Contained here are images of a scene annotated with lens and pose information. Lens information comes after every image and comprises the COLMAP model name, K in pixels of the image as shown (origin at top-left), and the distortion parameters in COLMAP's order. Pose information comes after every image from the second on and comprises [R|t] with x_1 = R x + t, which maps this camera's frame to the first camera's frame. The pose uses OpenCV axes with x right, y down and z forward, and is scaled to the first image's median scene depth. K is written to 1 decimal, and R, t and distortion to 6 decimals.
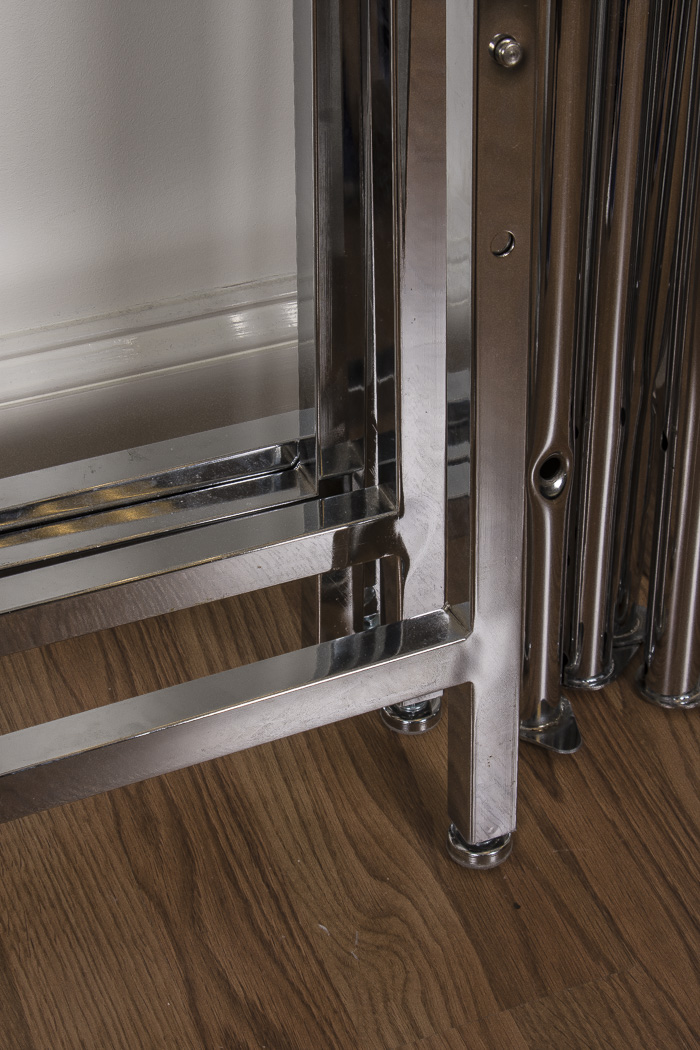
lens RADIAL K [[1851.2, 0, 351.8], [0, 1851.2, 525.6], [0, 0, 1]] dist [-0.029815, 0.000000]
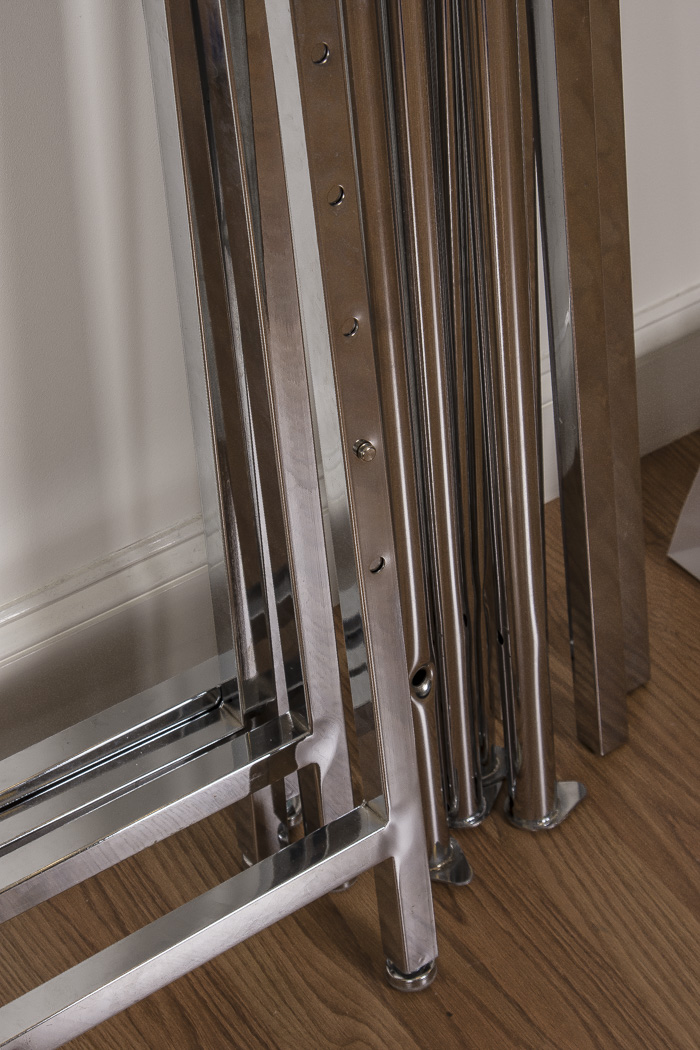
lens RADIAL K [[2668.1, 0, 348.5], [0, 2668.1, 526.3], [0, 0, 1]] dist [0.211278, 0.000000]
pose [[0.977236, -0.170978, 0.125606, -0.153568], [0.165049, 0.984680, 0.056259, -0.241836], [-0.133301, -0.034247, 0.990484, -0.820627]]
